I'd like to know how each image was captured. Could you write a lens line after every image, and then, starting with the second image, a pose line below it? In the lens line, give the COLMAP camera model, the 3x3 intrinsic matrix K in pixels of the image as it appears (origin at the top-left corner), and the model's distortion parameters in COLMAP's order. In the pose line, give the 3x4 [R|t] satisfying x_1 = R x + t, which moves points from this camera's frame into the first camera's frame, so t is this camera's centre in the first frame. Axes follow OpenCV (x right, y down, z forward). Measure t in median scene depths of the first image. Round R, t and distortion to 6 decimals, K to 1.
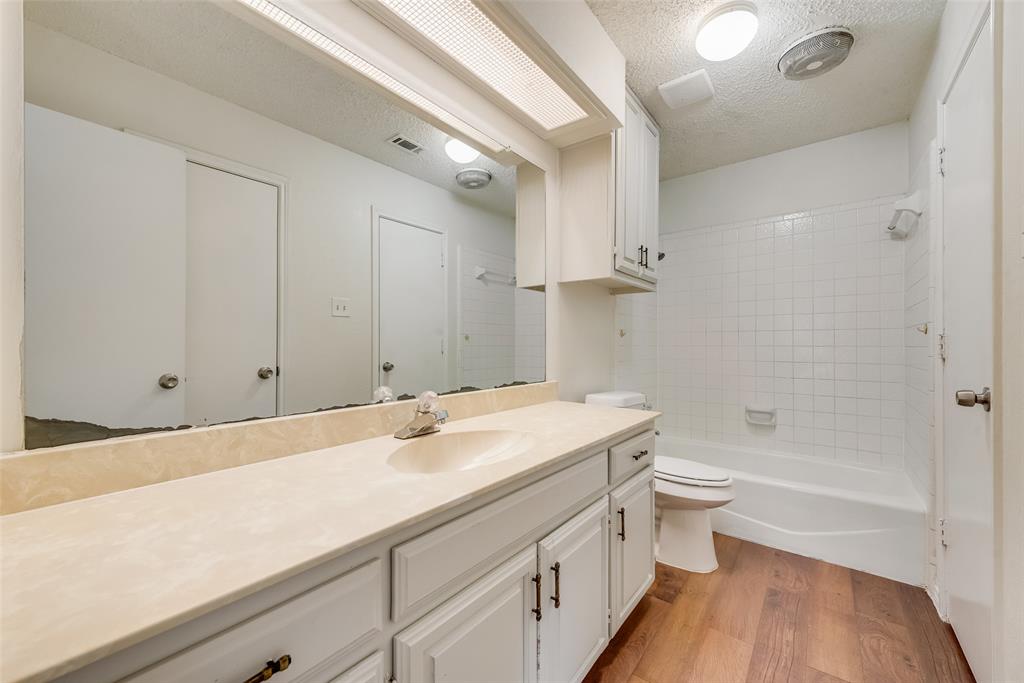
lens RADIAL K [[402.8, 0, 508.2], [0, 402.8, 343.4], [0, 0, 1]] dist [-0.000065, -0.000189]
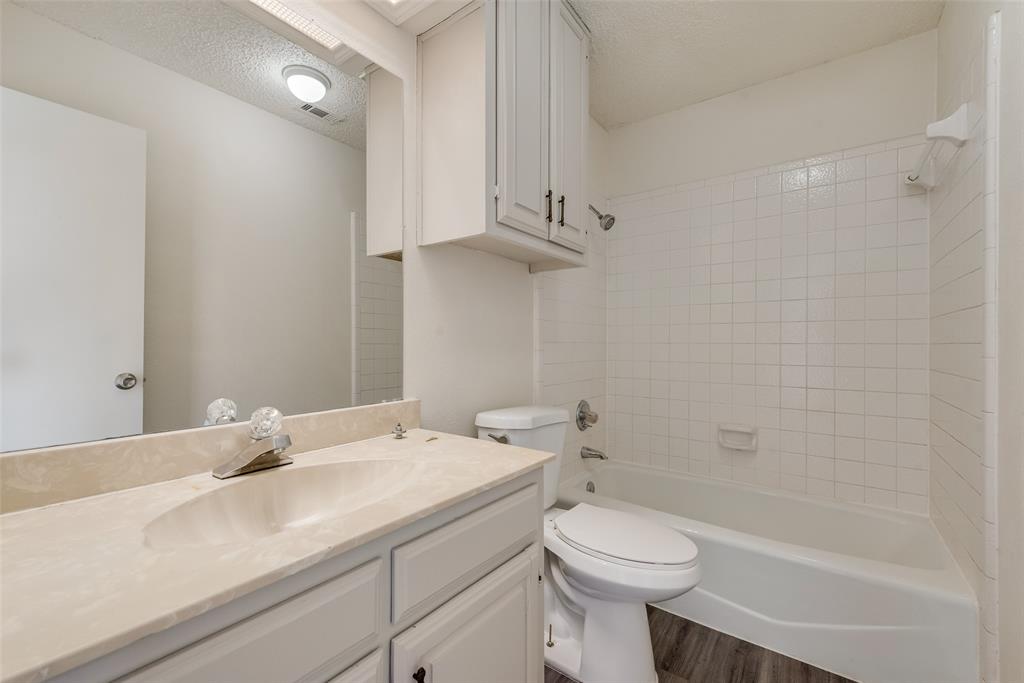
lens RADIAL K [[416.1, 0, 511.2], [0, 416.1, 343.4], [0, 0, 1]] dist [0.000408, 0.000244]
pose [[0.999729, -0.004476, 0.022853, 0.222197], [0.004348, 0.999975, 0.005649, 0.002752], [-0.022878, -0.005548, 0.999723, 0.281036]]
